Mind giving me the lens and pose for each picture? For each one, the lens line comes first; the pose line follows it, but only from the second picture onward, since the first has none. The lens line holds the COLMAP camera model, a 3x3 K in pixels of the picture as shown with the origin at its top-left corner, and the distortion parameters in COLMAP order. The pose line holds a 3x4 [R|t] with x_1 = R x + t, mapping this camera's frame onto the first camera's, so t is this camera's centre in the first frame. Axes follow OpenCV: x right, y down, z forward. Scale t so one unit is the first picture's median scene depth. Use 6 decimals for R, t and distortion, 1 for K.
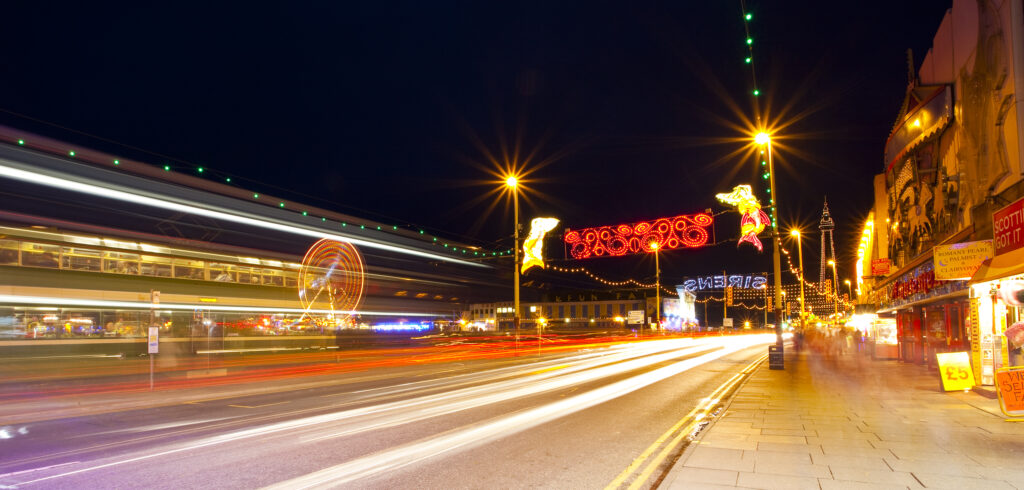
lens RADIAL K [[693.1, 0, 512.0], [0, 693.1, 245.0], [0, 0, 1]] dist [-0.006479, -0.001302]
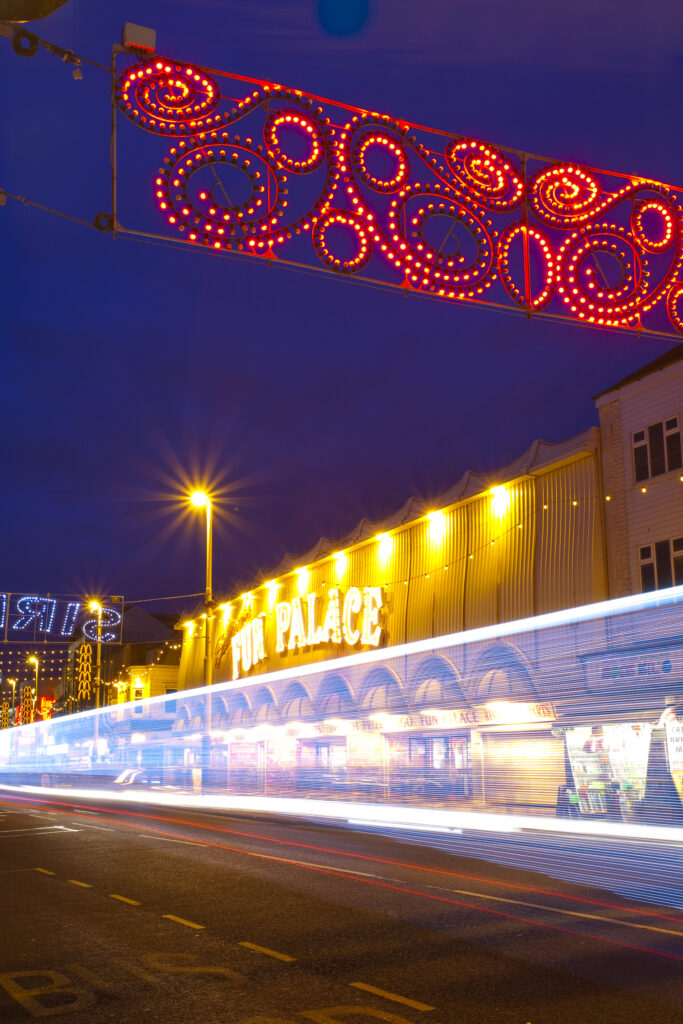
lens RADIAL K [[1174.8, 0, 341.5], [0, 1174.8, 512.0], [0, 0, 1]] dist [-0.003775, -0.003966]
pose [[0.542072, 0.185194, 0.819671, -0.080283], [-0.104219, 0.982699, -0.153105, 0.109642], [-0.833844, -0.002432, 0.551995, 0.853899]]
